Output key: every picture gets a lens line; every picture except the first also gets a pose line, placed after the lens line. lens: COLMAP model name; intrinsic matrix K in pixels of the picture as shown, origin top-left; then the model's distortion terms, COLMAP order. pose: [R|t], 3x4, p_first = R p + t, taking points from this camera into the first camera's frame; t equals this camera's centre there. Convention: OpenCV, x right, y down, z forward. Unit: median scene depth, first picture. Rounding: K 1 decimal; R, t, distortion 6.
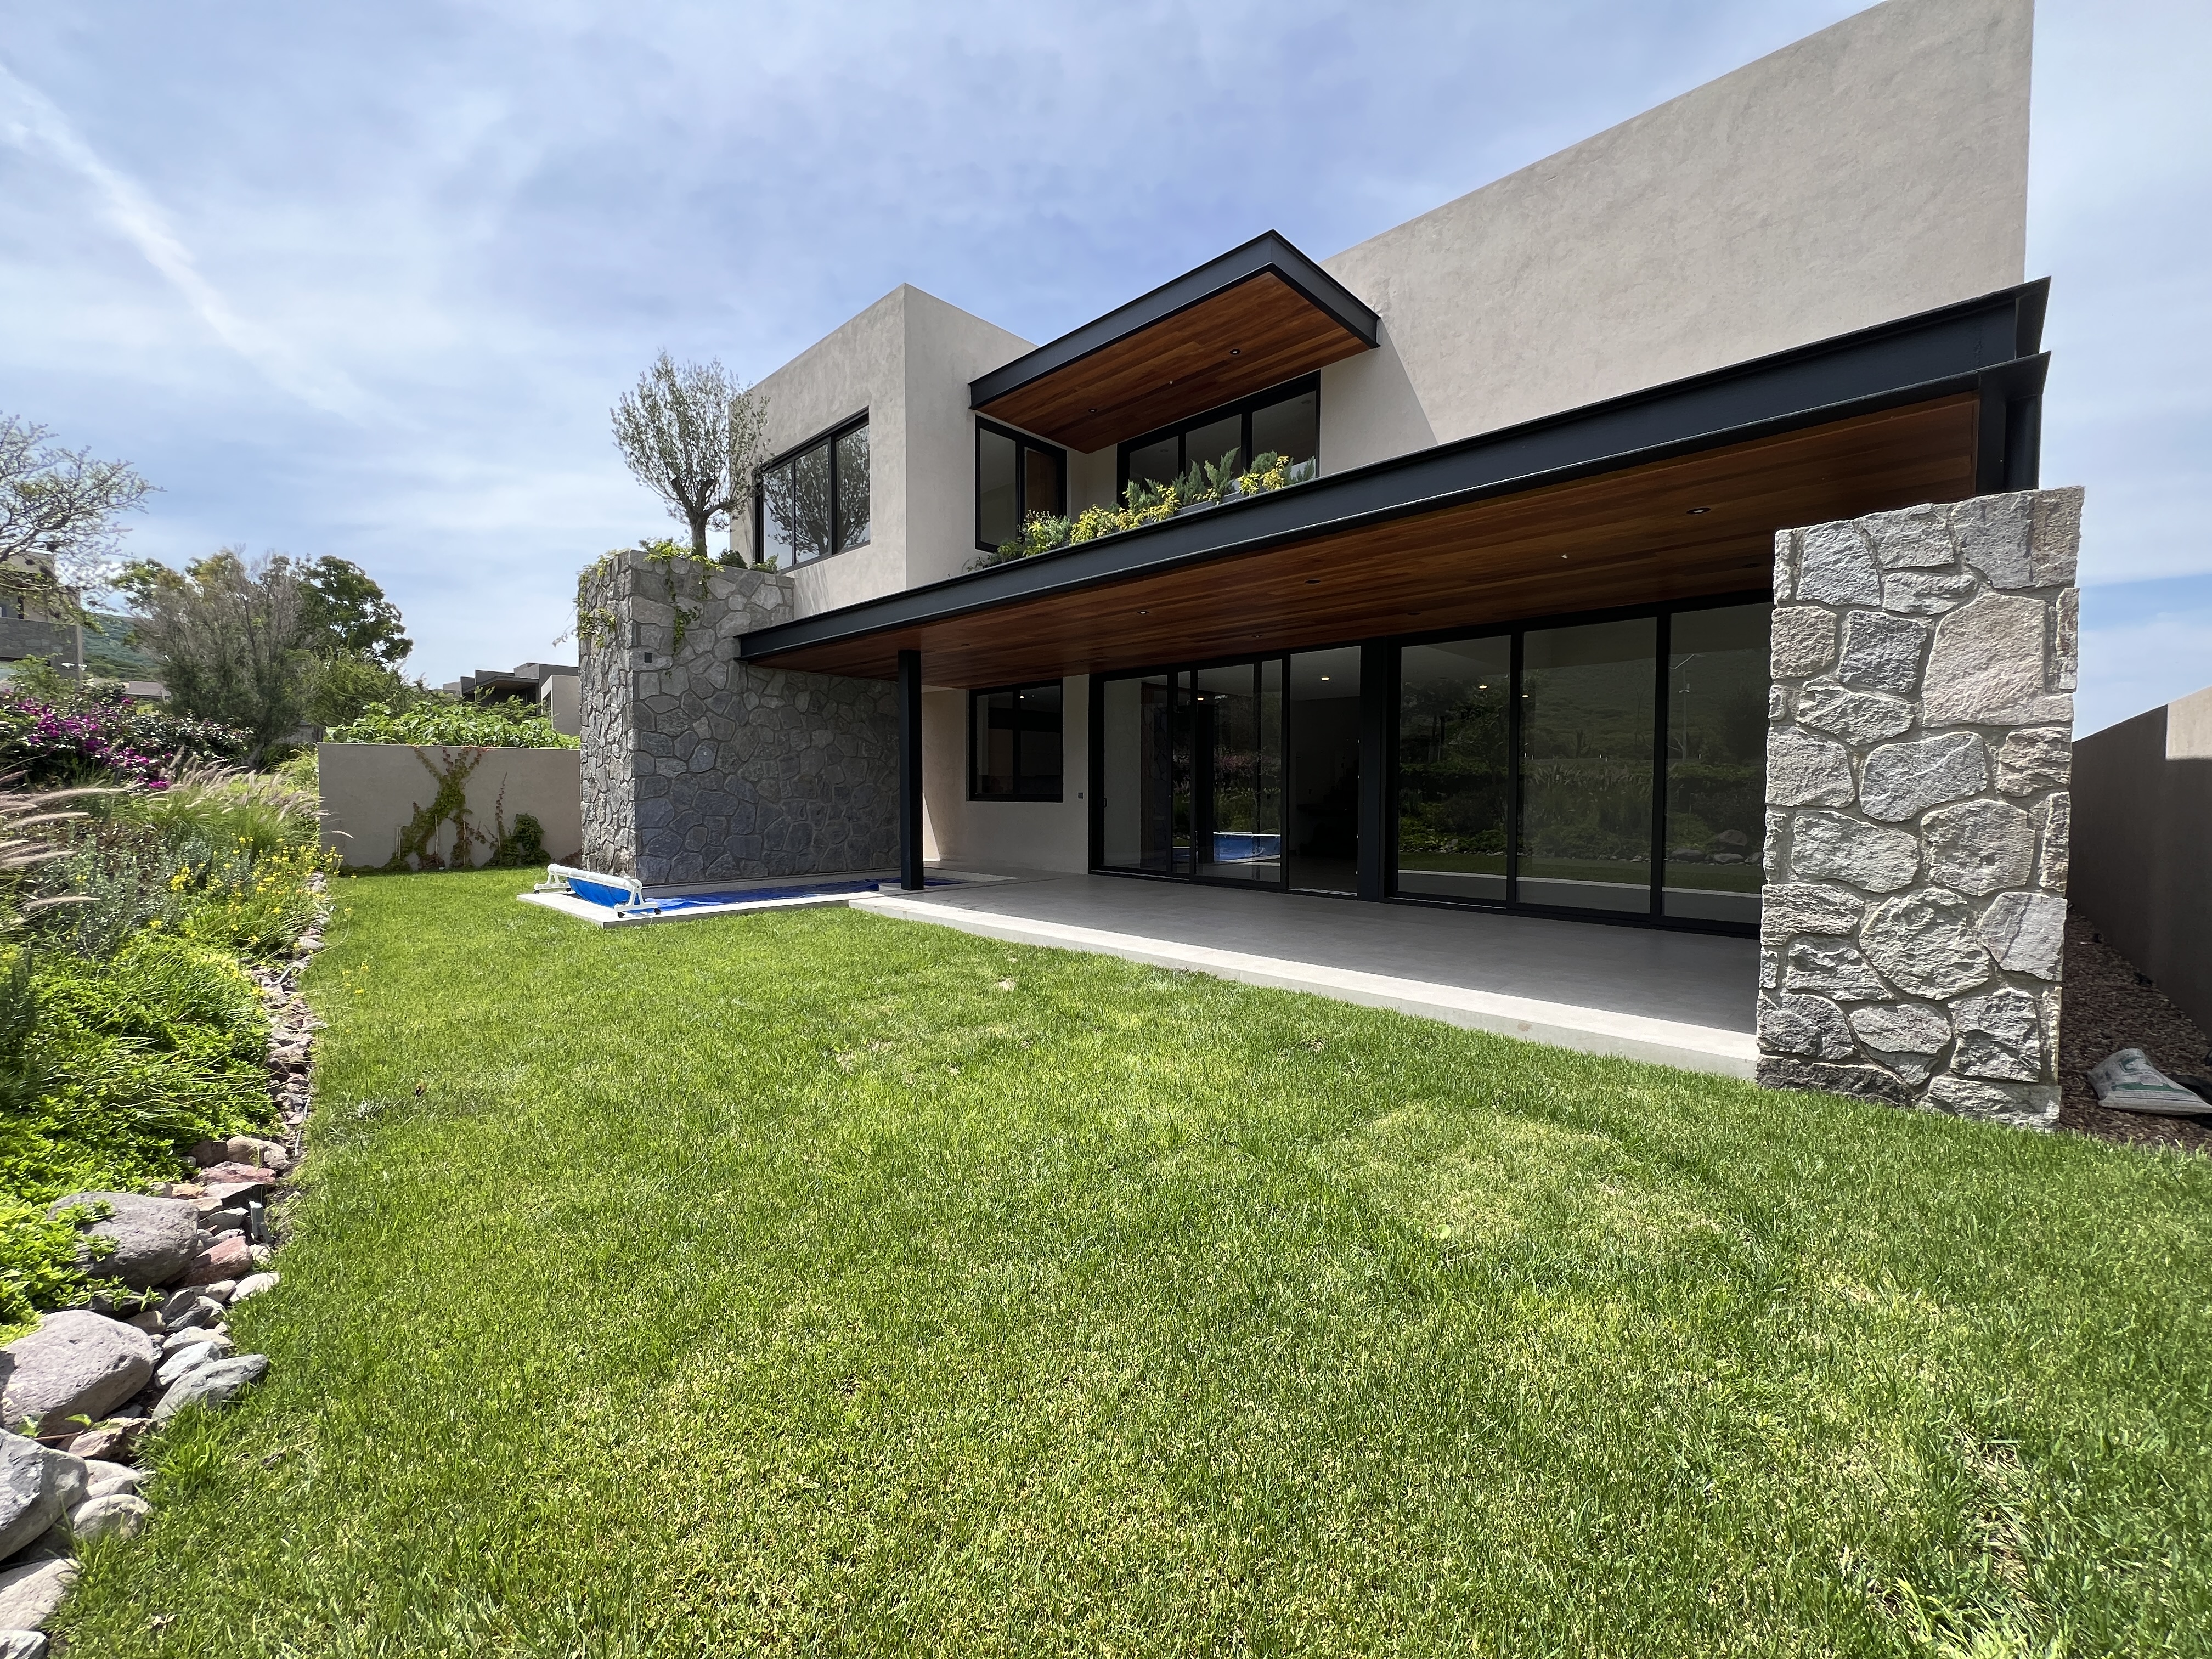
lens RADIAL K [[893.4, 0, 1107.1], [0, 893.4, 826.9], [0, 0, 1]] dist [0.006242, 0.000299]
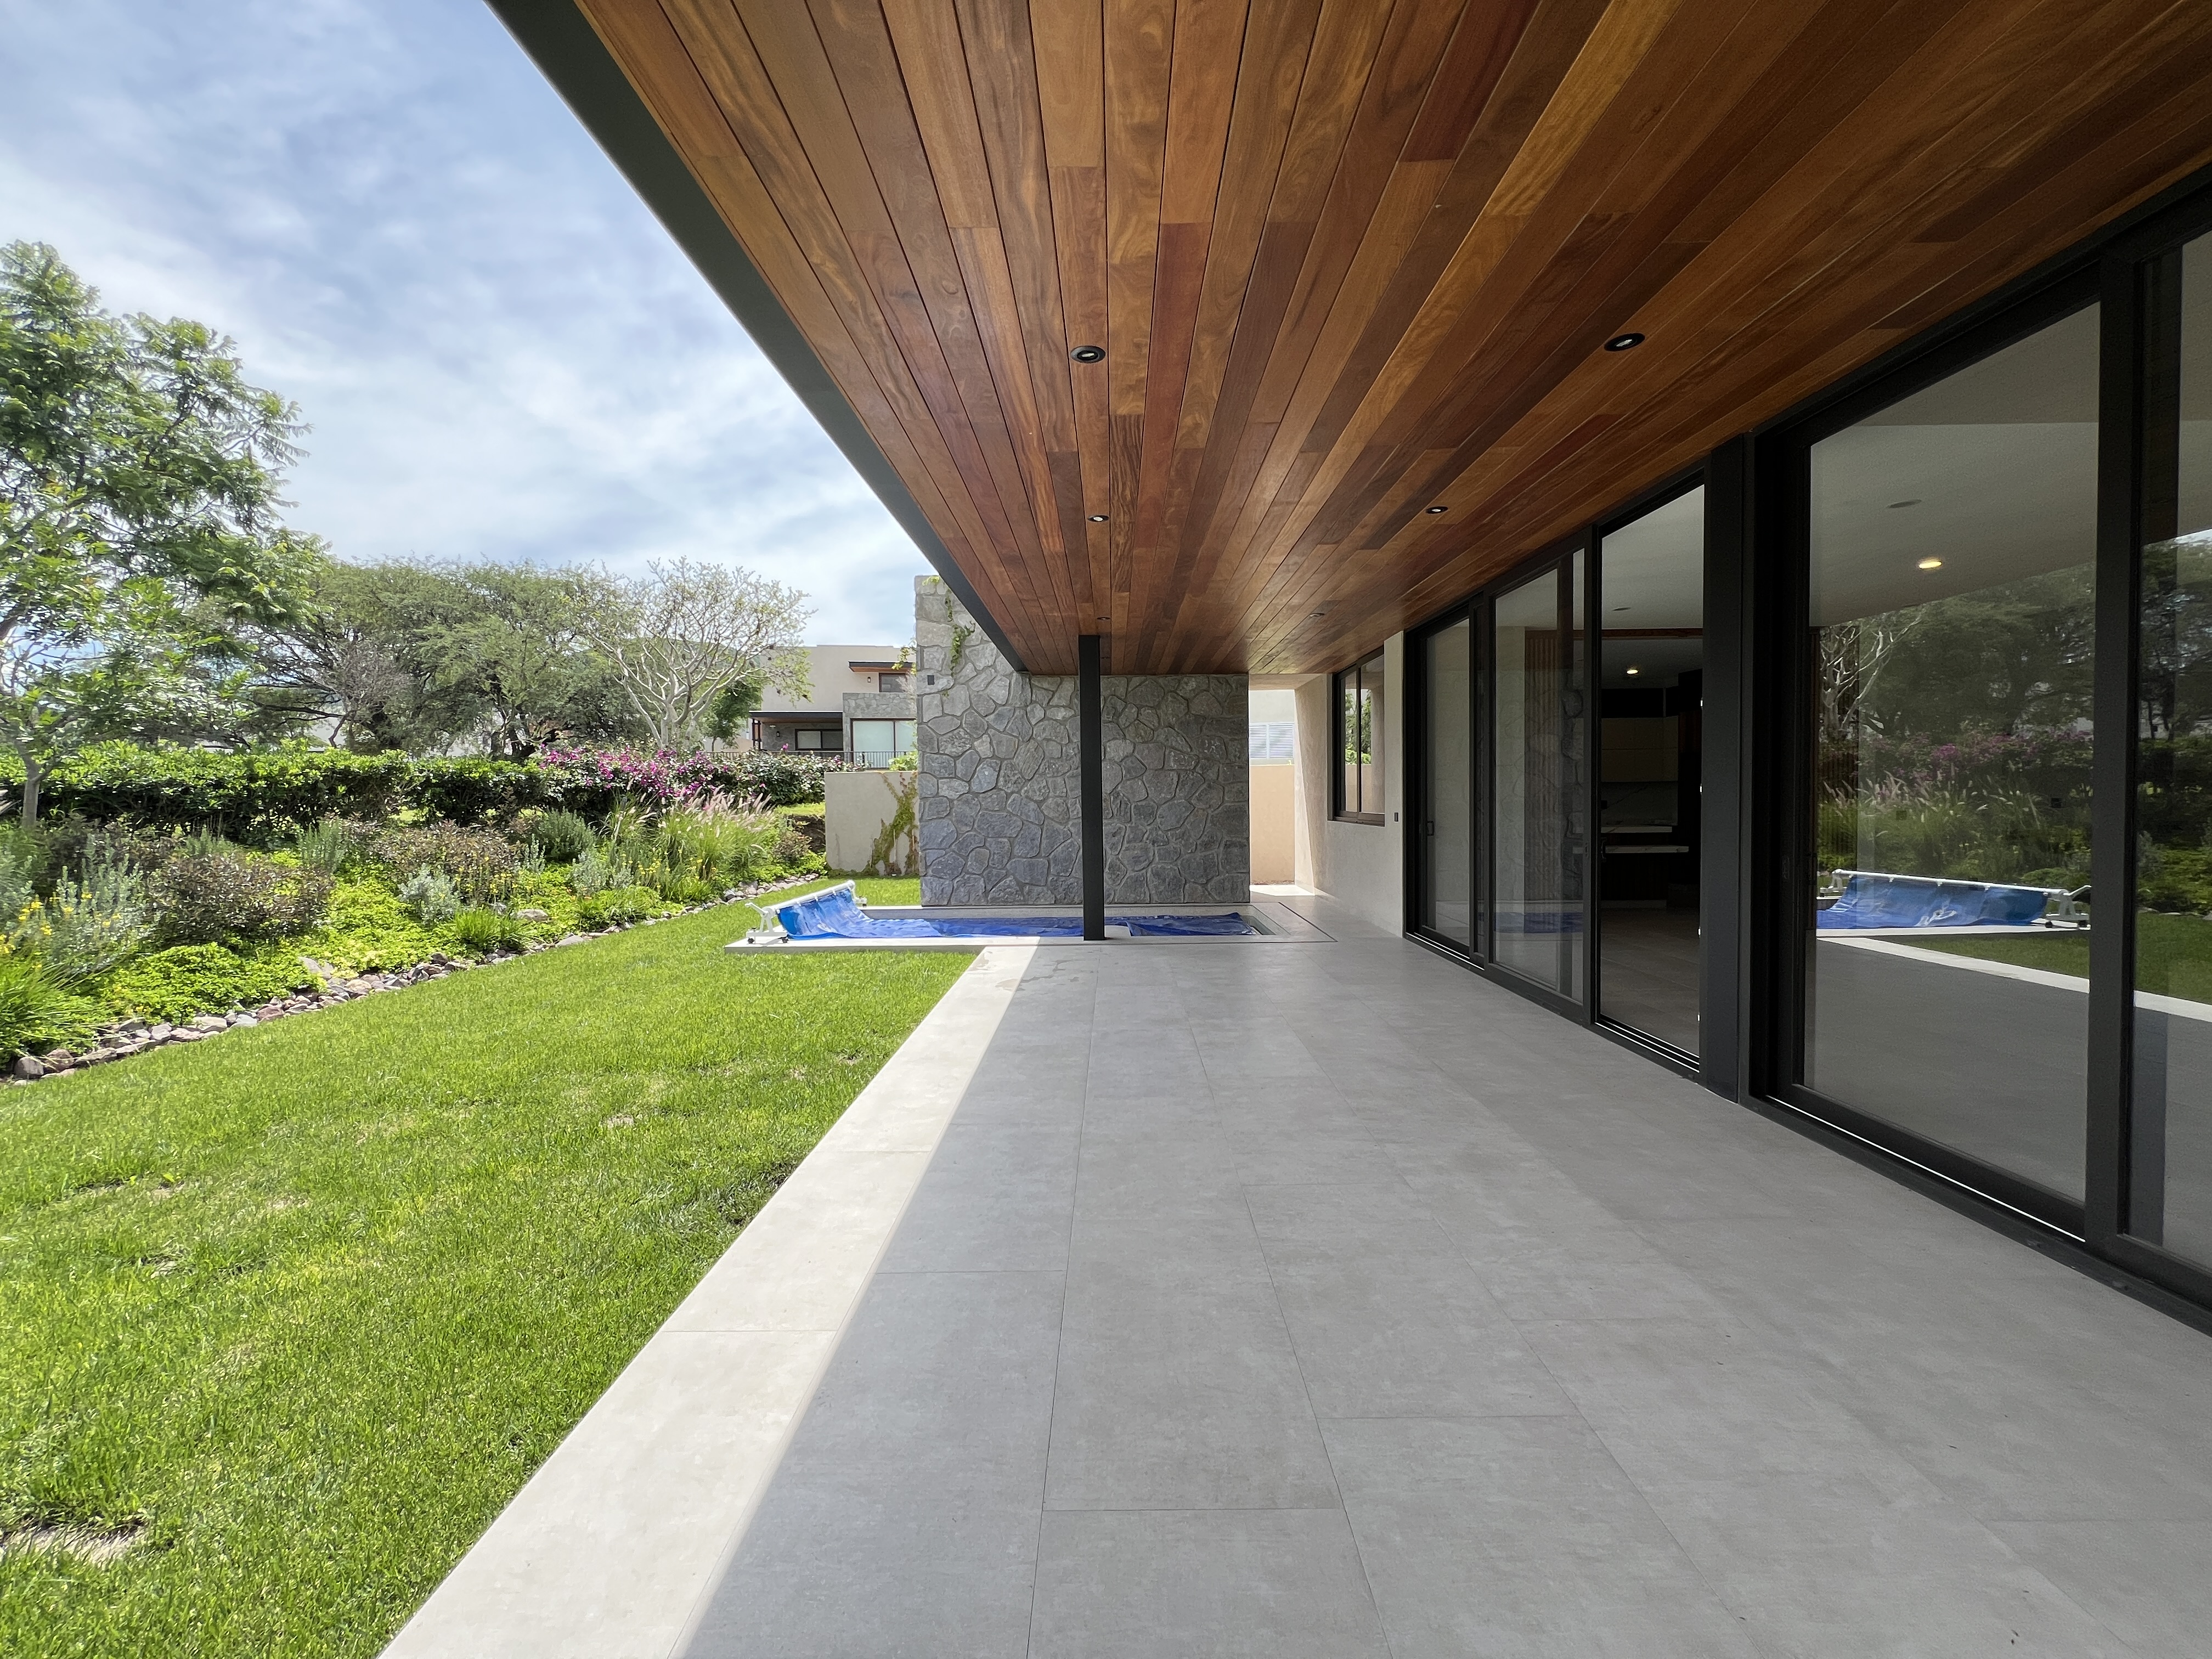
lens RADIAL K [[893.4, 0, 1102.2], [0, 893.4, 821.6], [0, 0, 1]] dist [0.006242, 0.000299]
pose [[0.687495, 0.009653, -0.726125, 0.321464], [-0.015221, 0.999884, -0.001119, -0.029356], [0.726030, 0.011822, 0.687561, 0.415840]]
